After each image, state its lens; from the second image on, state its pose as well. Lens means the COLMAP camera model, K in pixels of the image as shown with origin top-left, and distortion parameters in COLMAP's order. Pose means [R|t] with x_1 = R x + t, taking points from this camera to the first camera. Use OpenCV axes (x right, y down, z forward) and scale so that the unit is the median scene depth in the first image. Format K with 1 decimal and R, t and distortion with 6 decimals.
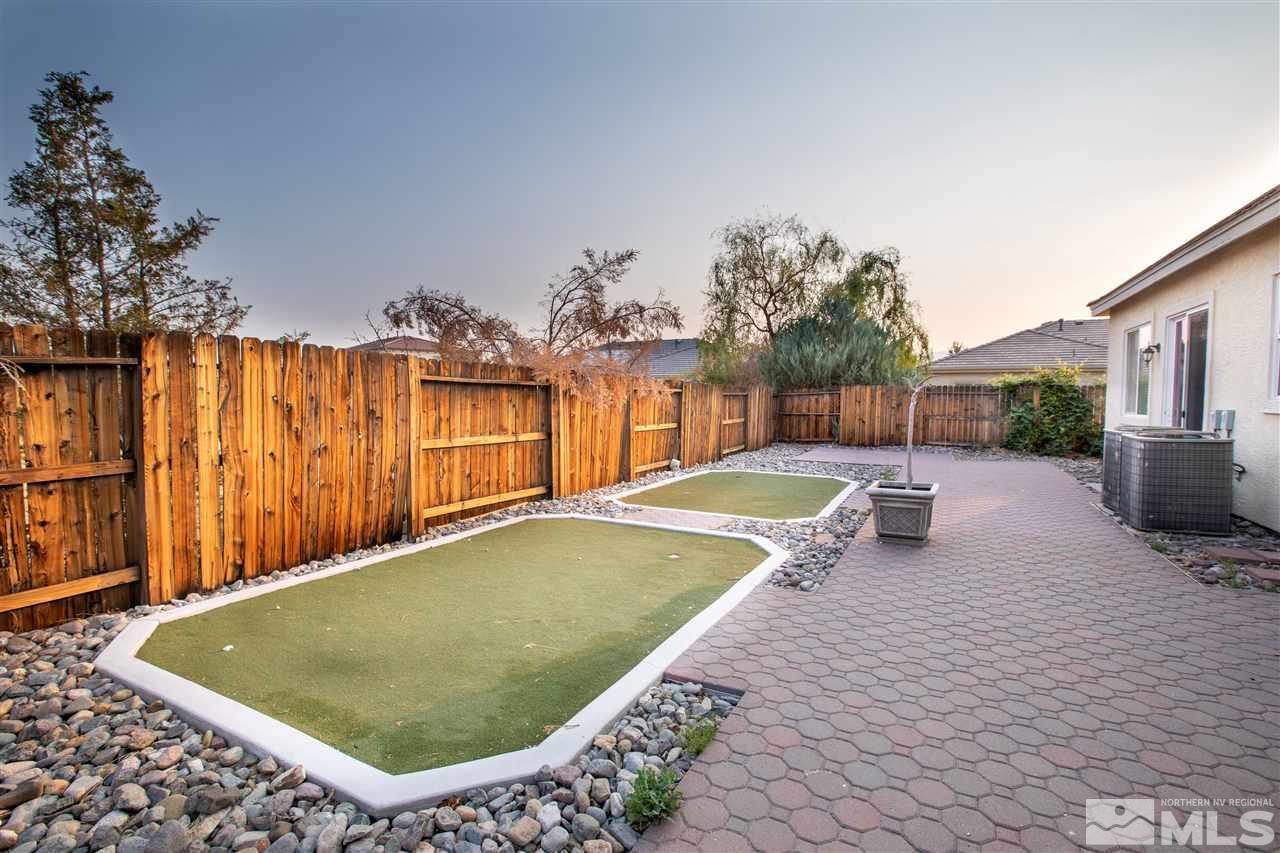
lens RADIAL K [[583.6, 0, 640.0], [0, 583.6, 426.5], [0, 0, 1]] dist [-0.031389, 0.000765]
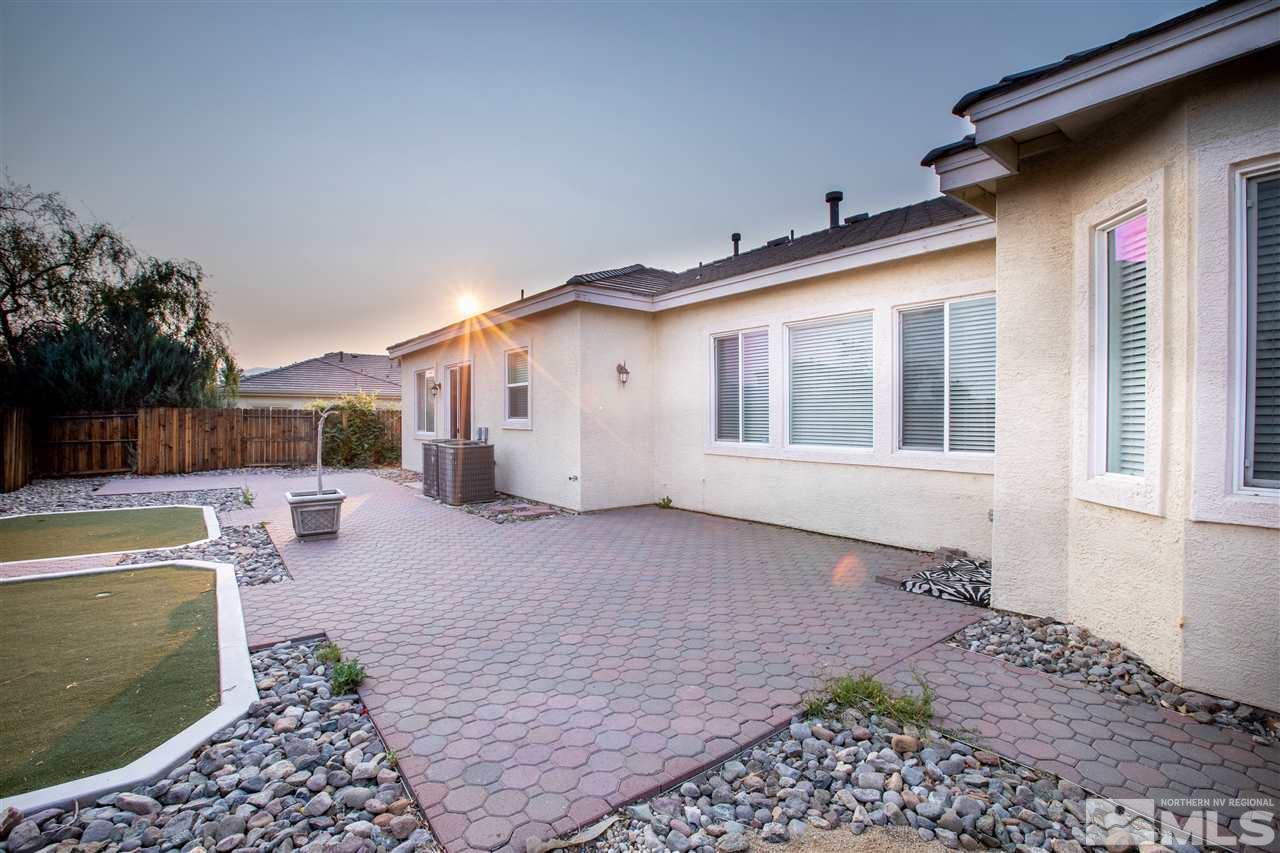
lens RADIAL K [[583.6, 0, 640.0], [0, 583.6, 426.5], [0, 0, 1]] dist [-0.031389, 0.000765]
pose [[0.419587, -0.012984, 0.907622, -0.135045], [0.047682, 0.998832, -0.007754, 0.001457], [-0.906462, 0.046531, 0.419716, -0.052937]]
